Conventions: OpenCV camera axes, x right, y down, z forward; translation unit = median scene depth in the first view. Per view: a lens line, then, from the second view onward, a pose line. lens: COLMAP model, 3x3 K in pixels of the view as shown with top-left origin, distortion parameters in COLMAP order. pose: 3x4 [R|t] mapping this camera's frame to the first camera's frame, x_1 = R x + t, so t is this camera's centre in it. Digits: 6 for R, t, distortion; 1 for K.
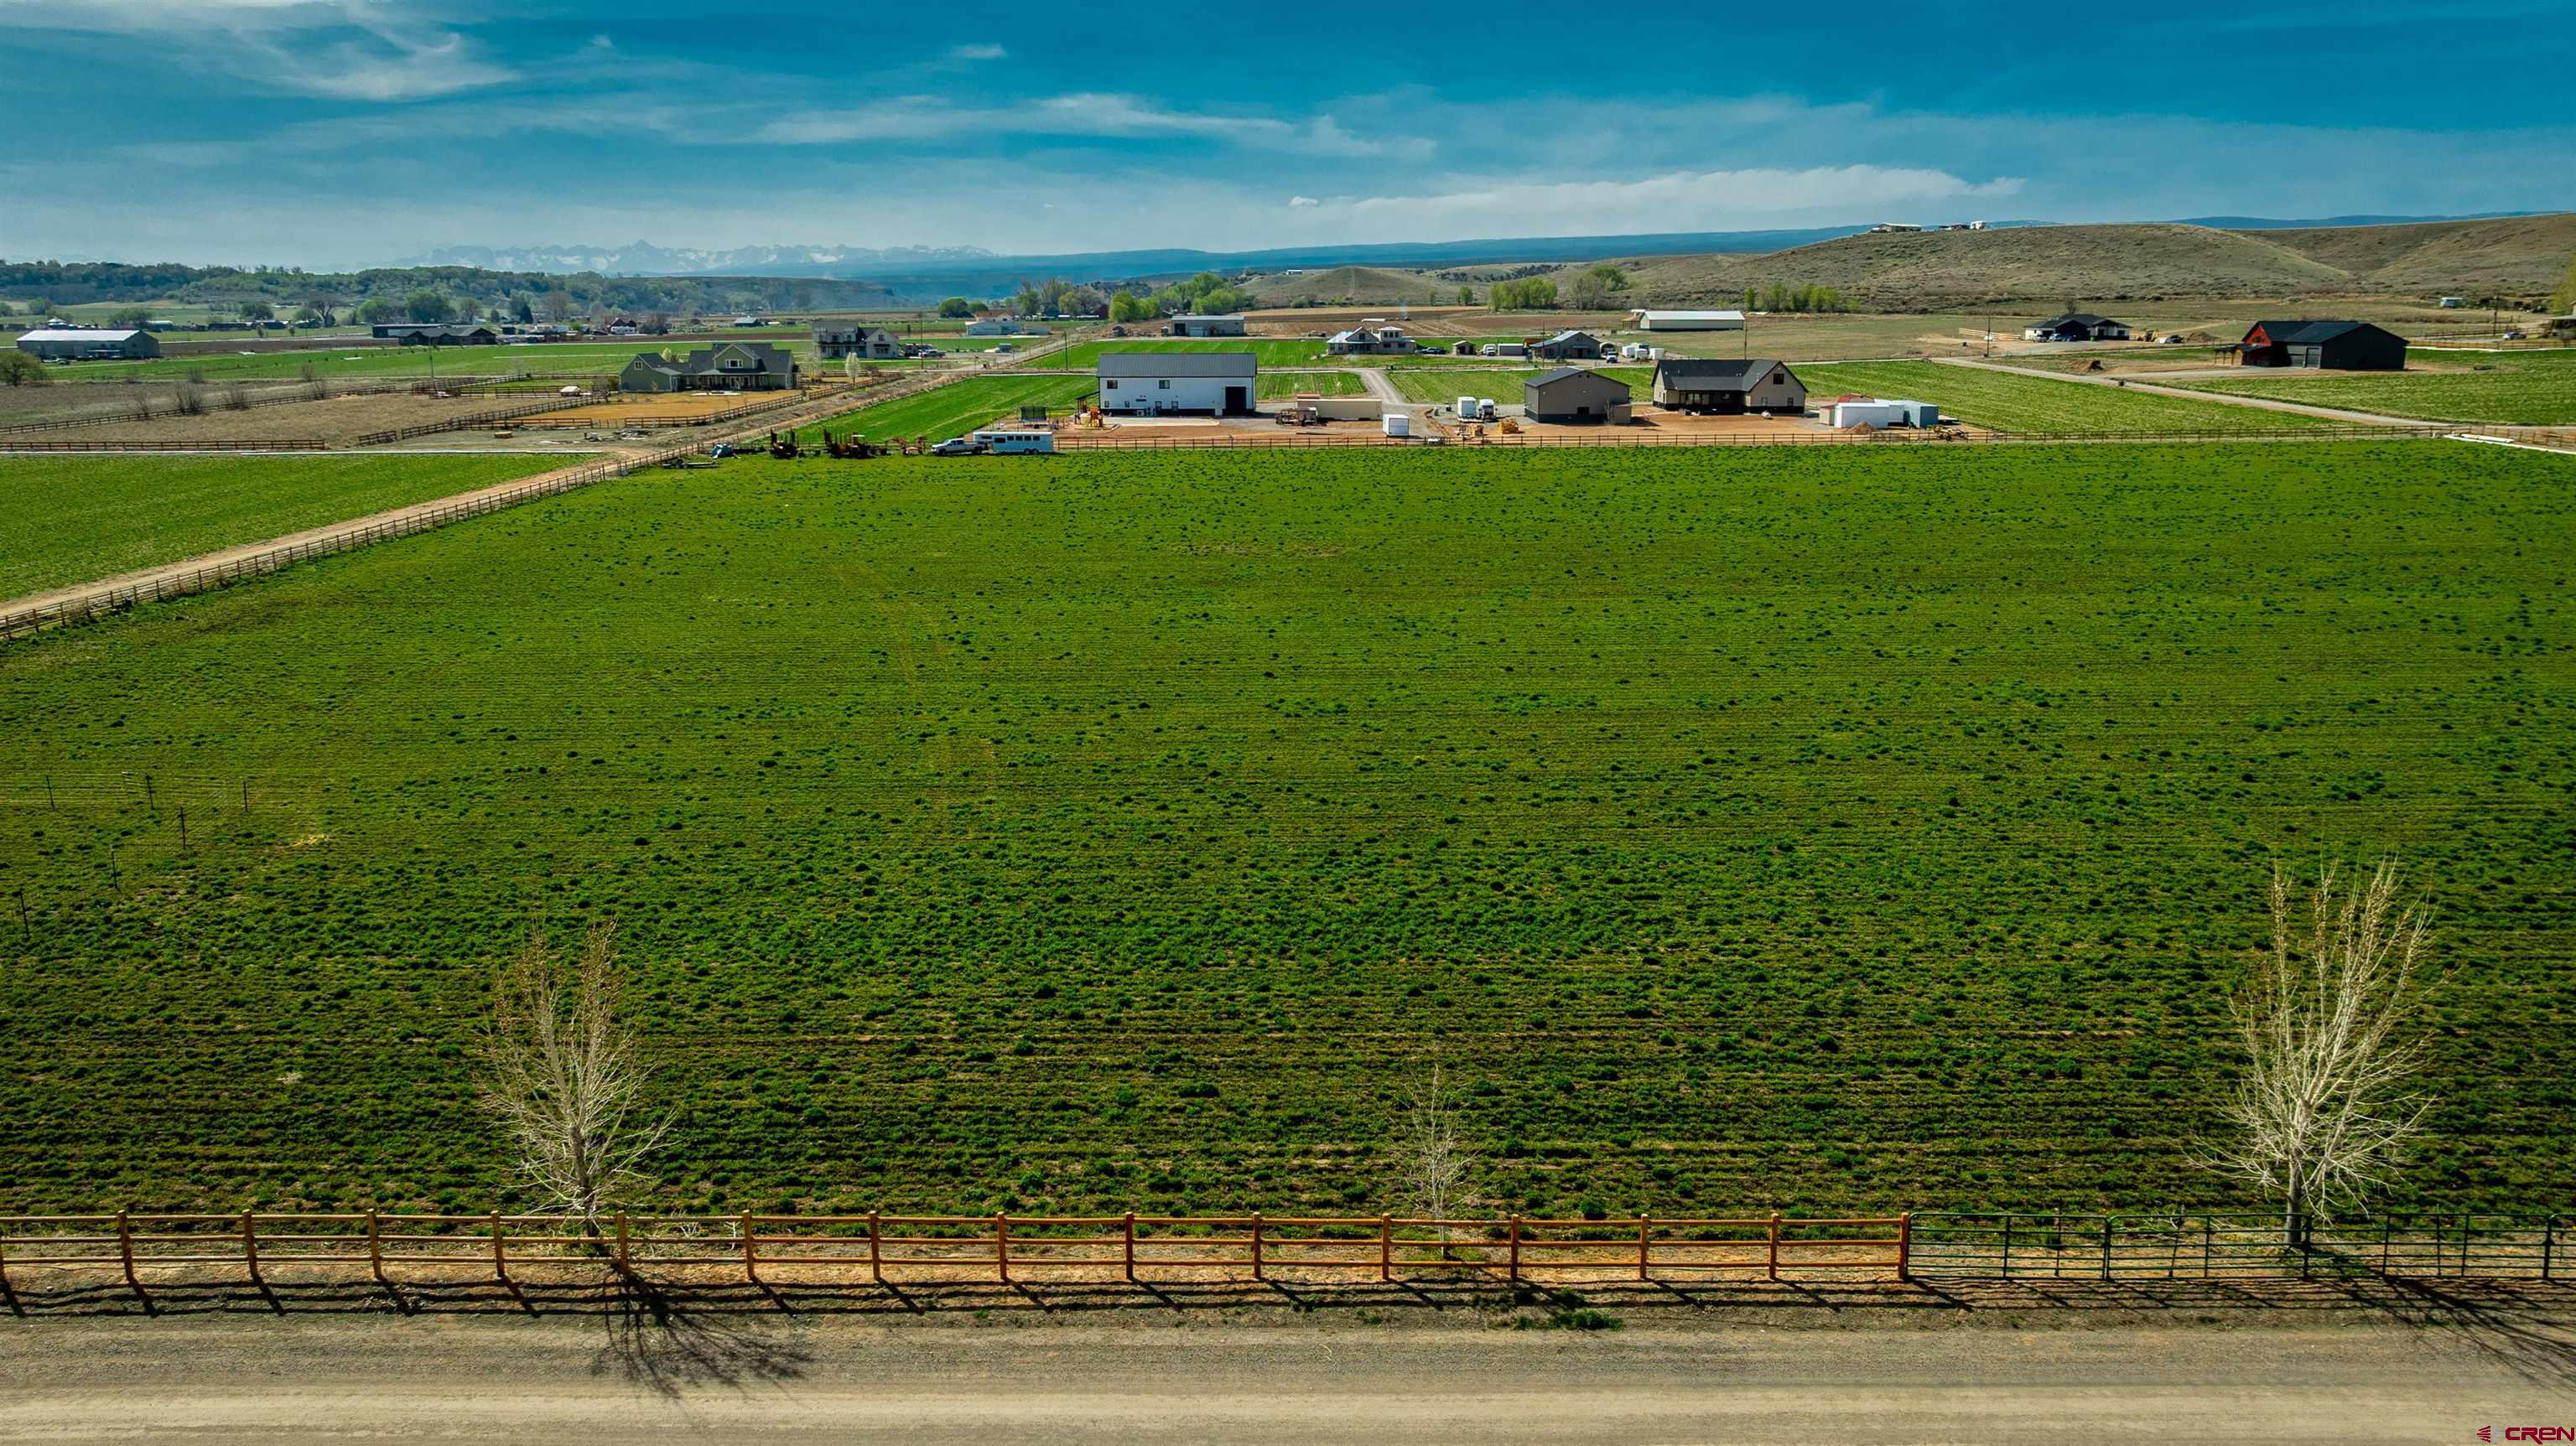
lens RADIAL K [[1894.7, 0, 1288.0], [0, 1894.7, 723.0], [0, 0, 1]] dist [-0.020033, 0.000019]
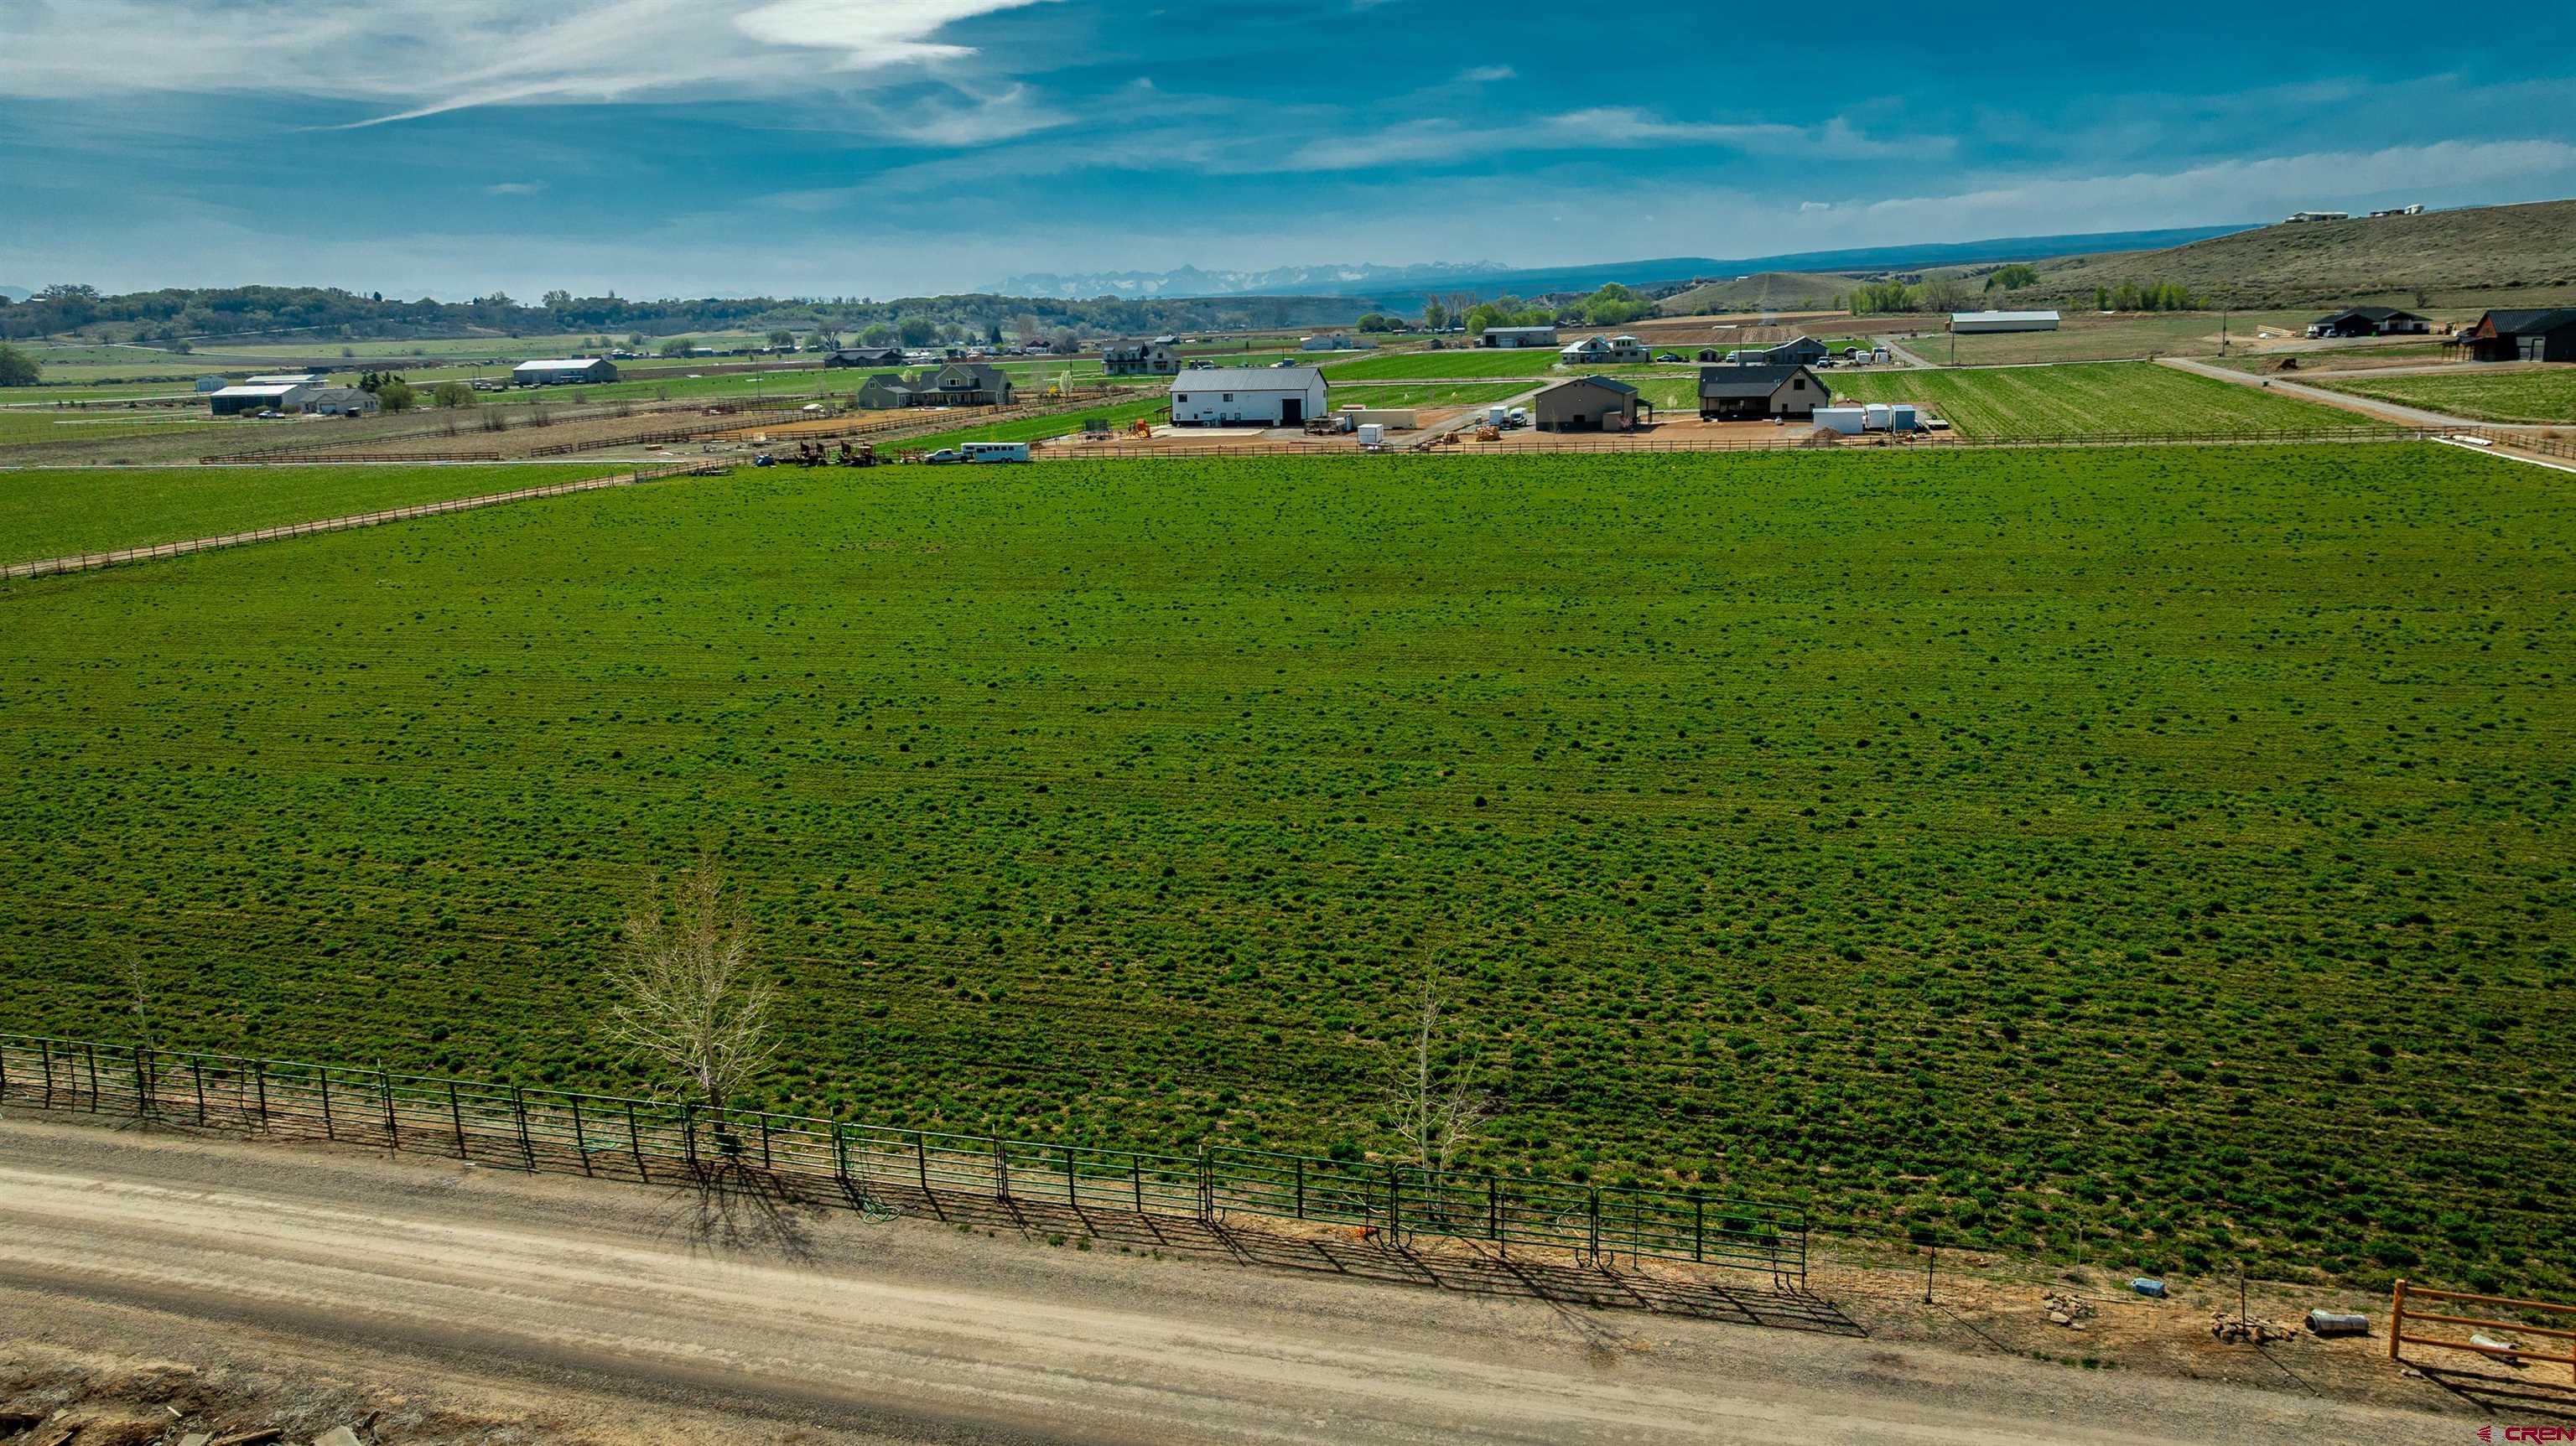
lens RADIAL K [[1827.8, 0, 1280.9], [0, 1827.8, 738.1], [0, 0, 1]] dist [-0.019054, 0.003930]
pose [[0.963804, 0.036738, -0.264068, 0.189182], [-0.034194, 0.999314, 0.014225, 0.000029], [0.264409, -0.004680, 0.964399, -0.000675]]
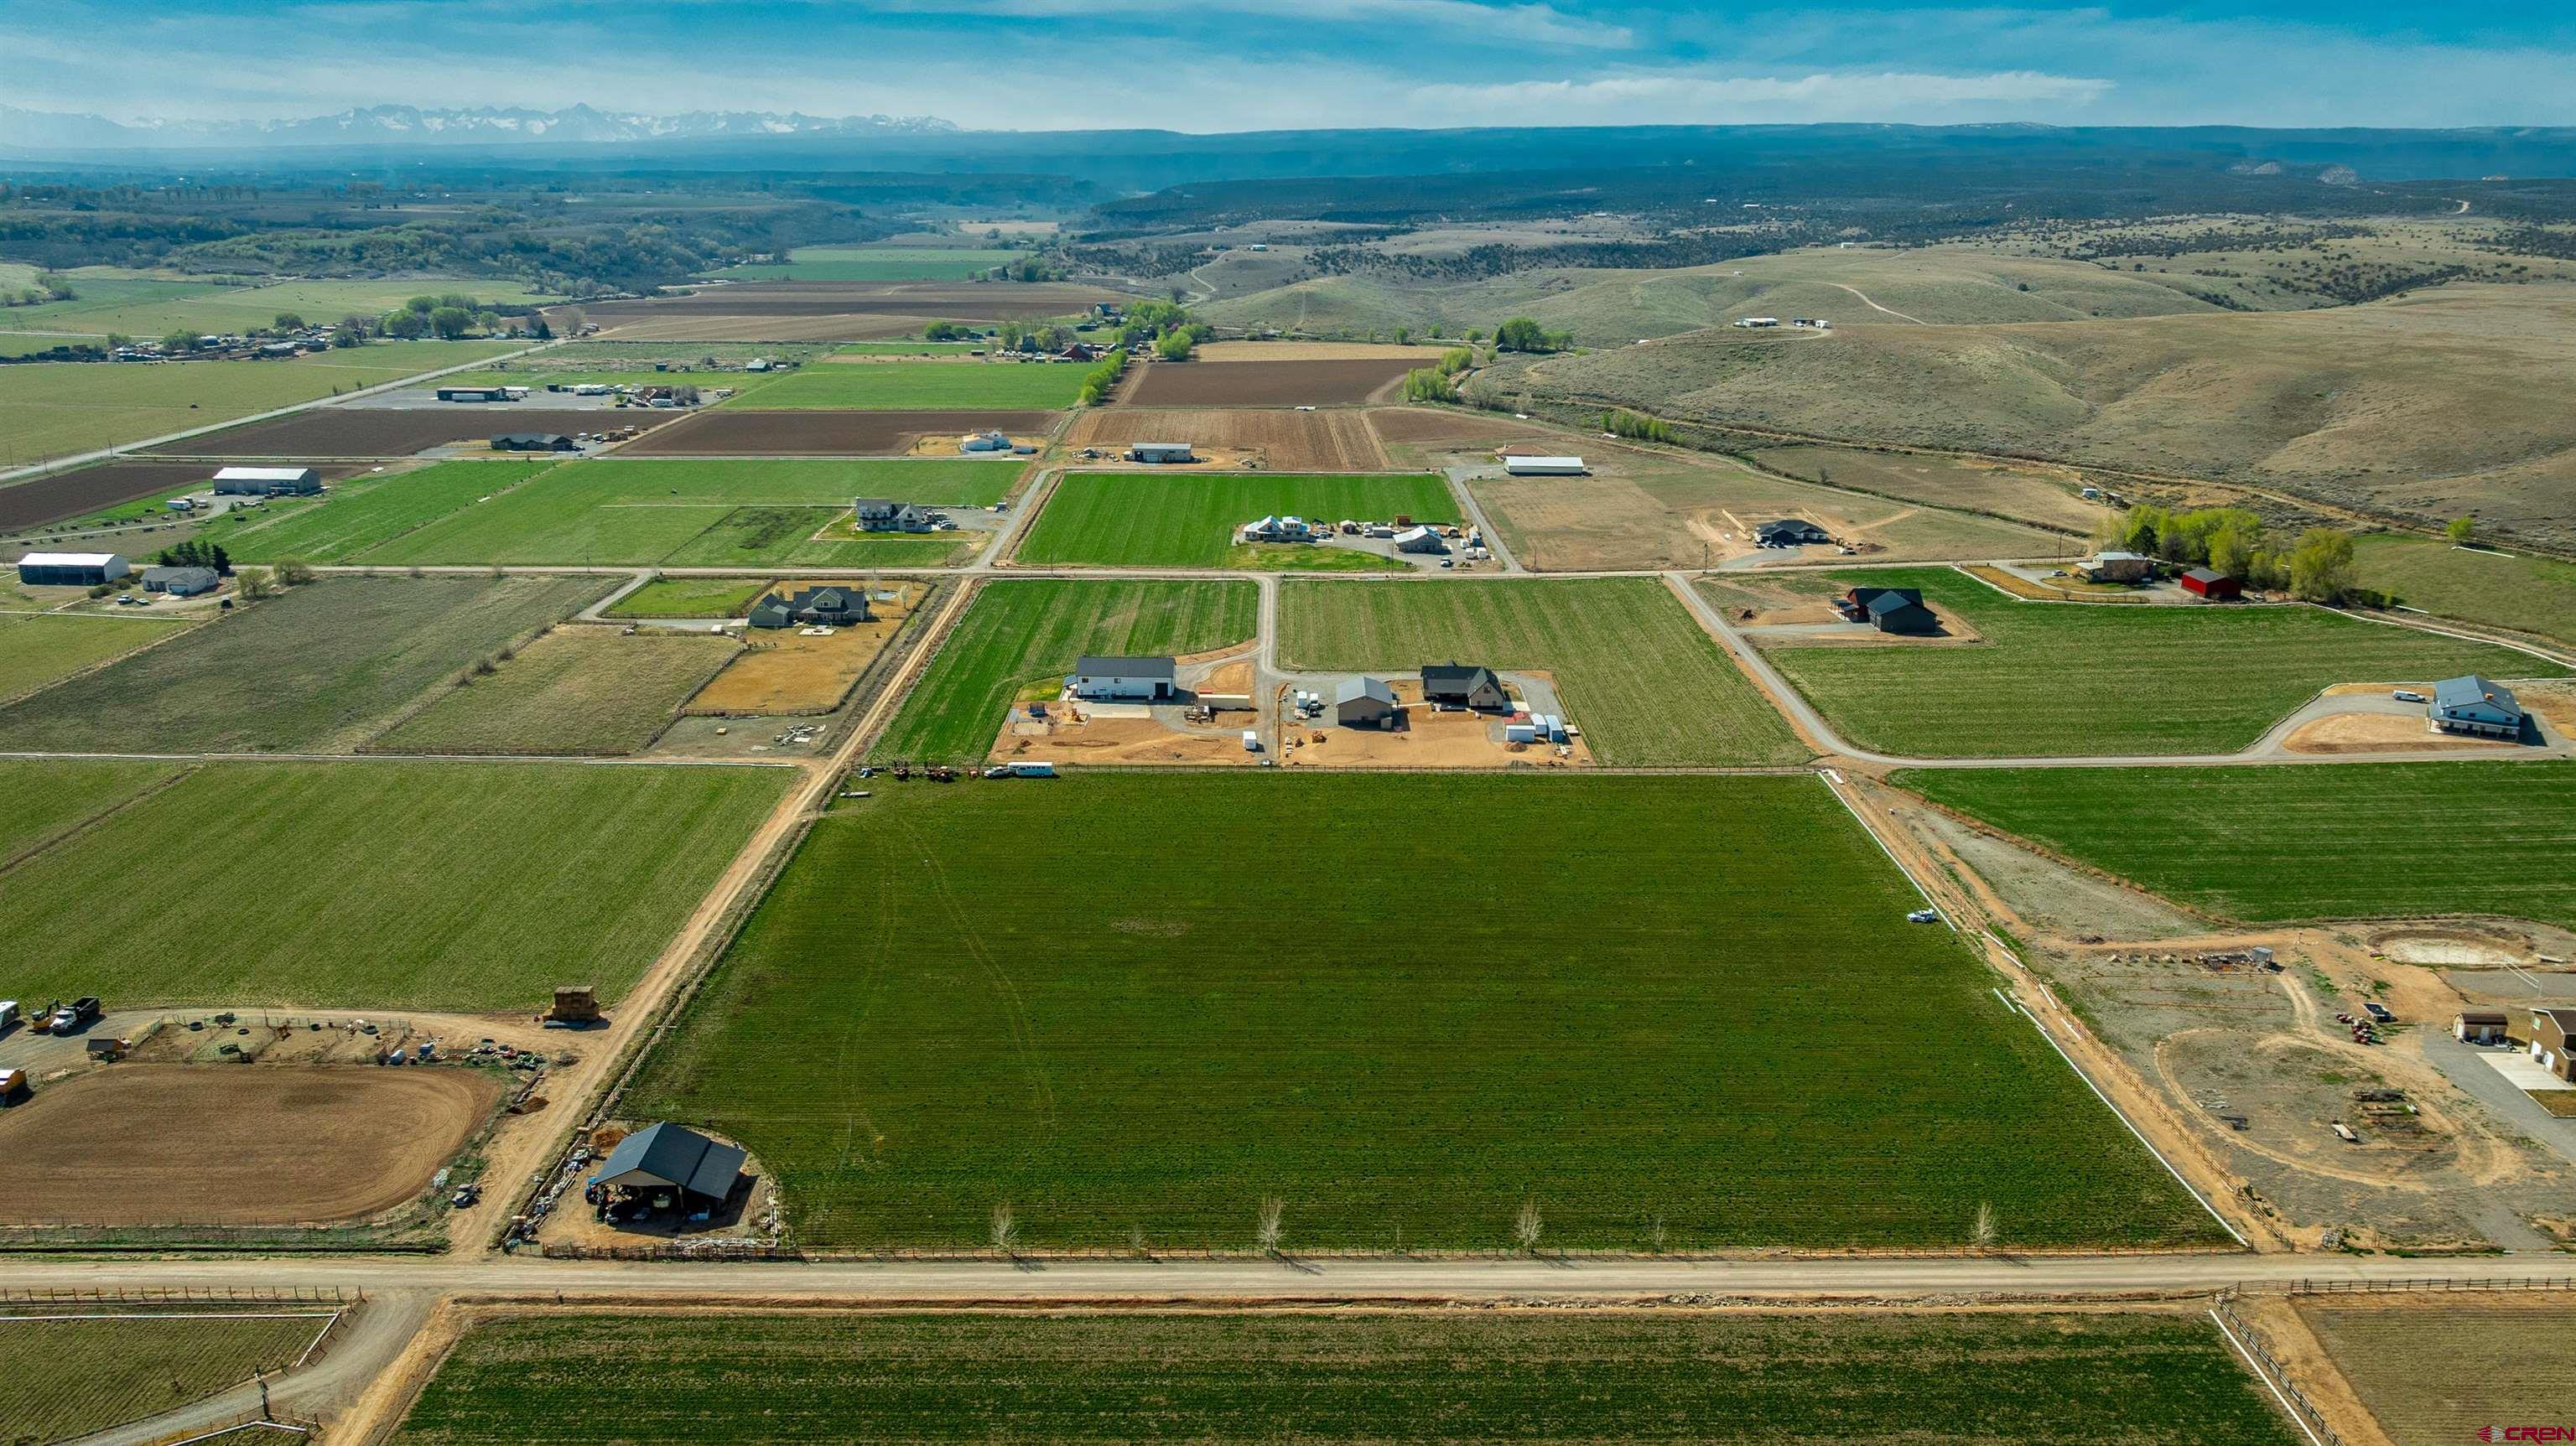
lens RADIAL K [[1942.6, 0, 1339.4], [0, 1942.6, 722.9], [0, 0, 1]] dist [-0.003225, -0.042267]
pose [[0.999195, 0.007515, 0.039395, 0.045729], [-0.009395, 0.998815, 0.047753, -0.172074], [-0.038990, -0.048084, 0.998082, -0.517991]]
